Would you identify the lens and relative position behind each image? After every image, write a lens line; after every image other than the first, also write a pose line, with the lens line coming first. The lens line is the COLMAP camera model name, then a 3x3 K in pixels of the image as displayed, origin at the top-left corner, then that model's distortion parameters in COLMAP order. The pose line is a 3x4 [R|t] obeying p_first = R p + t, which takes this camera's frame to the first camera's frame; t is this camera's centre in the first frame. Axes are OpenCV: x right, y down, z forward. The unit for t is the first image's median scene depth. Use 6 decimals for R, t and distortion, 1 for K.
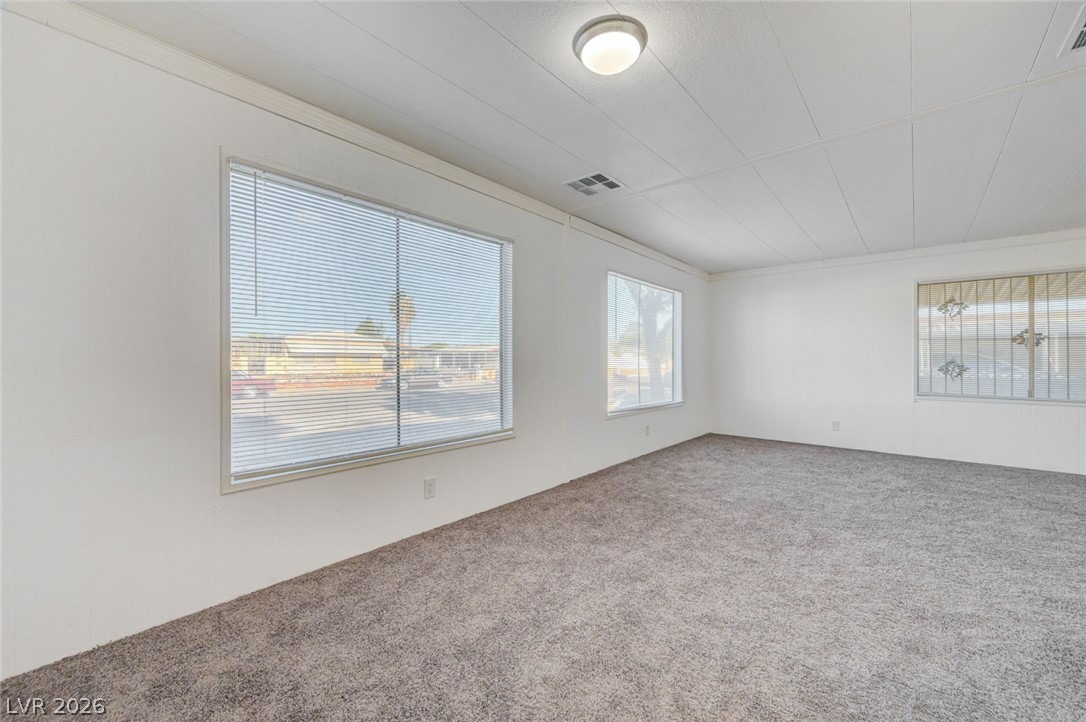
lens RADIAL K [[429.9, 0, 553.1], [0, 429.9, 361.3], [0, 0, 1]] dist [0.002527, 0.000306]
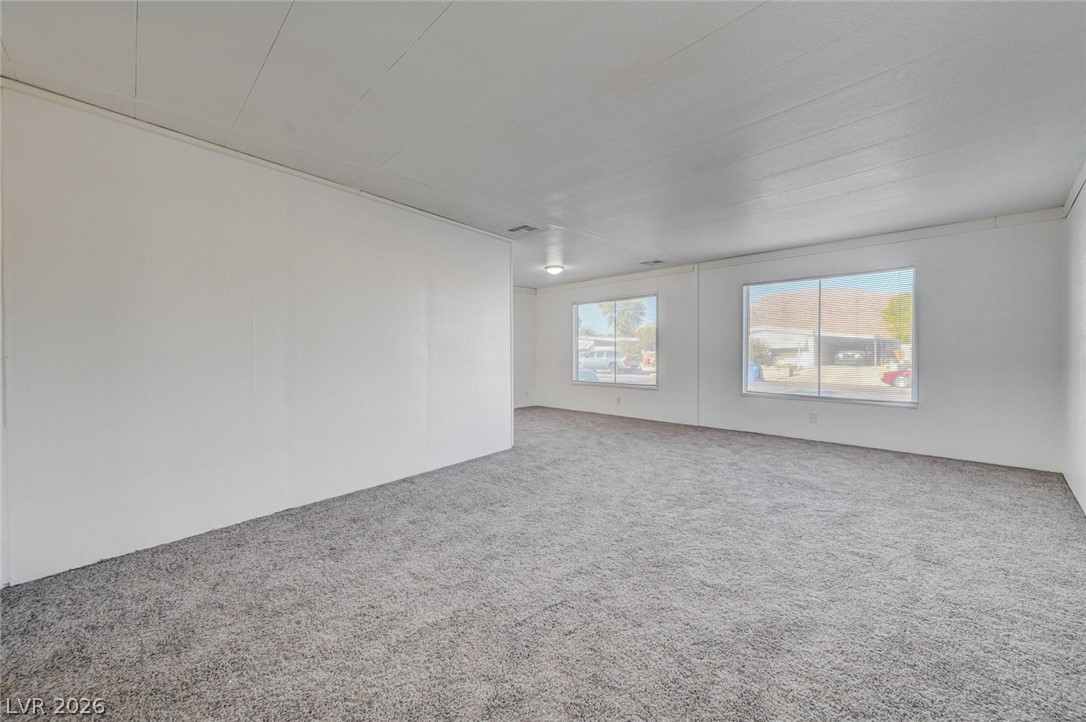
lens RADIAL K [[429.9, 0, 552.9], [0, 429.9, 364.2], [0, 0, 1]] dist [0.002527, 0.000306]
pose [[-0.082519, 0.027480, -0.996211, 2.365495], [-0.000948, 0.999617, 0.027653, -0.000673], [0.996589, 0.003226, -0.082462, 0.801103]]
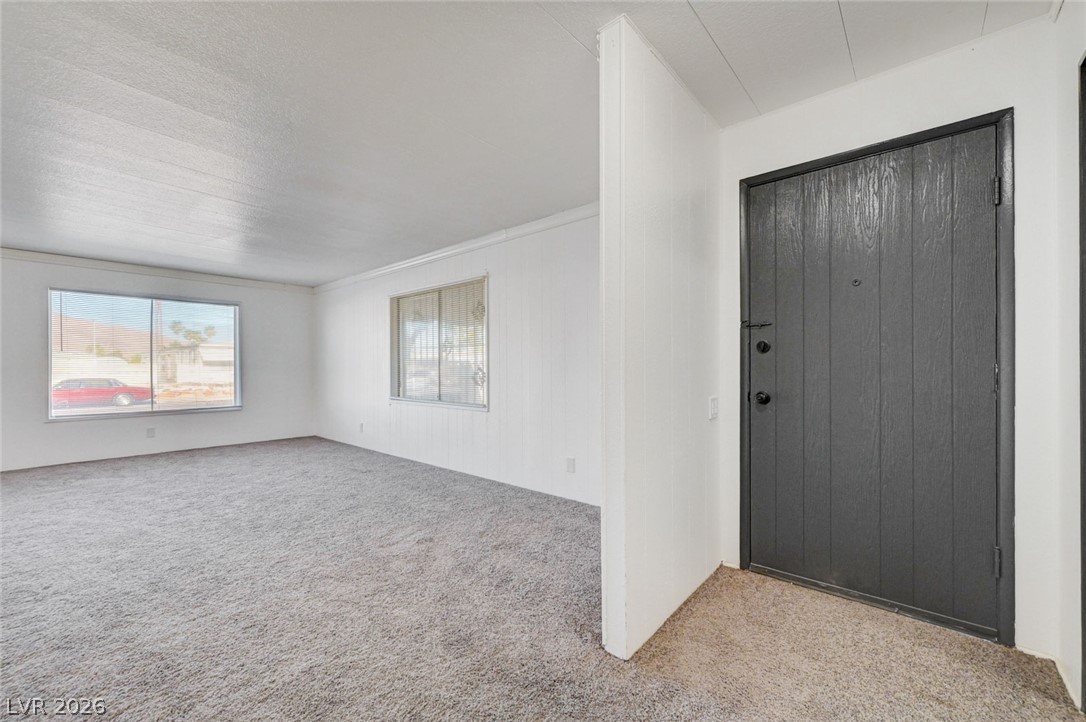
lens RADIAL K [[429.9, 0, 540.1], [0, 429.9, 367.5], [0, 0, 1]] dist [0.002527, 0.000306]
pose [[0.999875, -0.006048, -0.014607, 2.197648], [0.006048, 0.999982, -0.000064, 0.001545], [0.014607, -0.000024, 0.999893, -0.153759]]
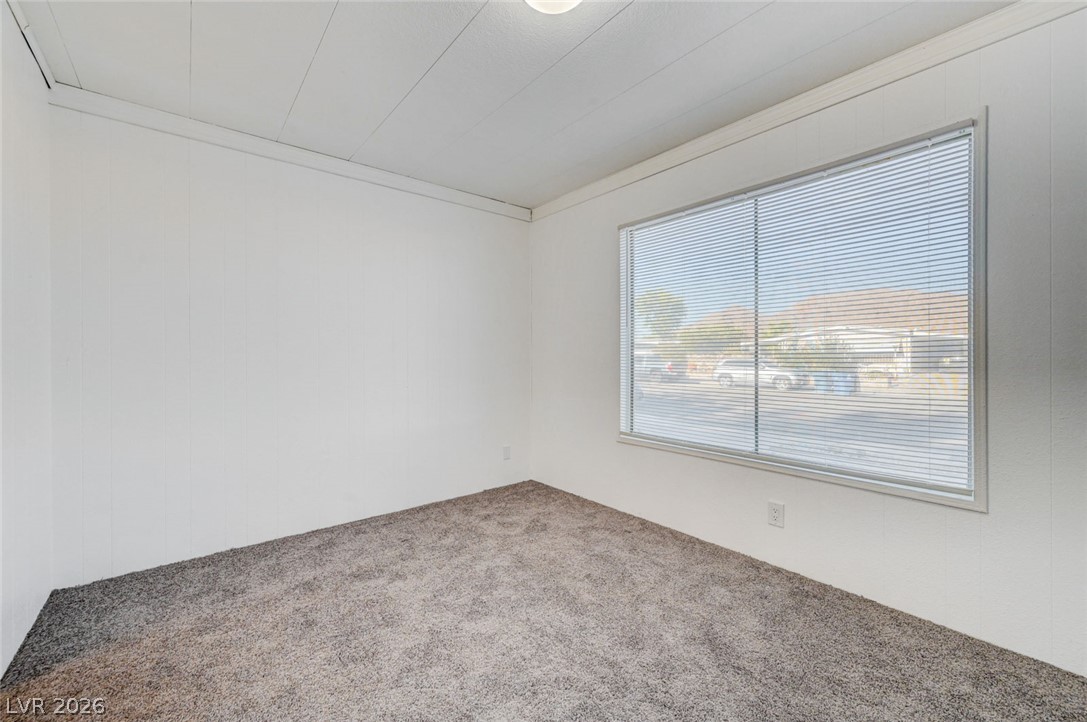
lens RADIAL K [[430.3, 0, 544.6], [0, 430.3, 357.1], [0, 0, 1]] dist [0.002527, 0.000306]
pose [[-0.176801, 0.001586, -0.984245, 0.582183], [-0.002367, 0.999995, 0.002037, -0.003019], [0.984244, 0.002690, -0.176796, 0.701664]]
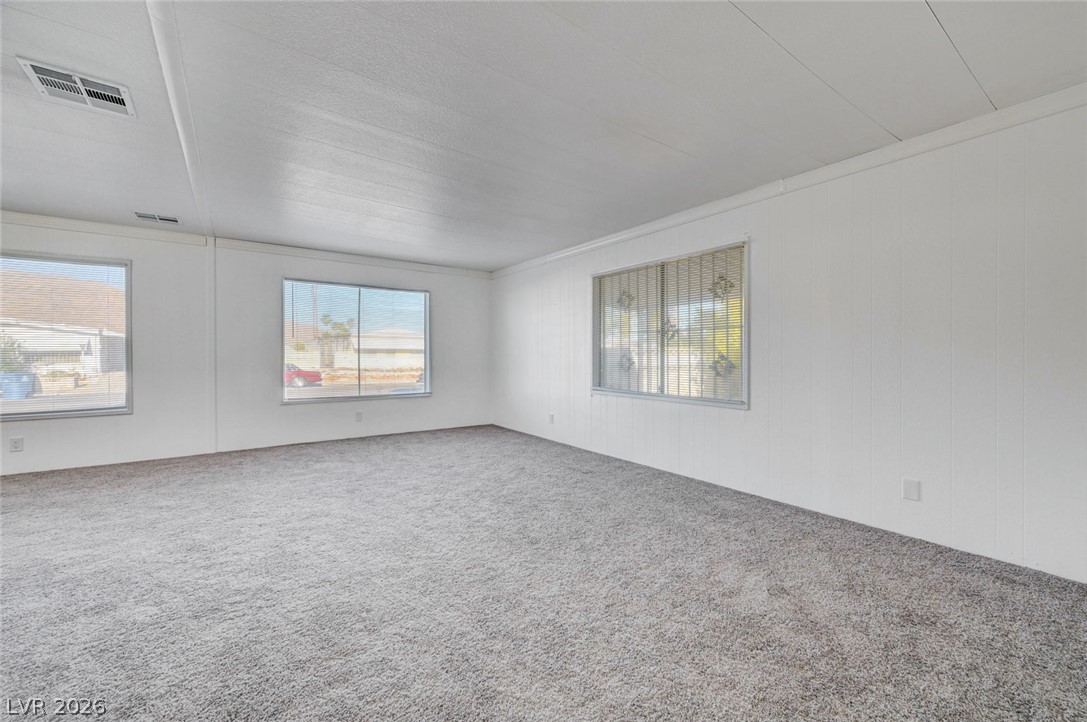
lens RADIAL K [[430.3, 0, 546.3], [0, 430.3, 359.2], [0, 0, 1]] dist [0.002527, 0.000306]
pose [[0.970790, 0.001175, -0.239930, 1.730989], [0.000510, 0.999976, 0.006962, 0.003271], [0.239932, -0.006881, 0.970765, 0.032738]]
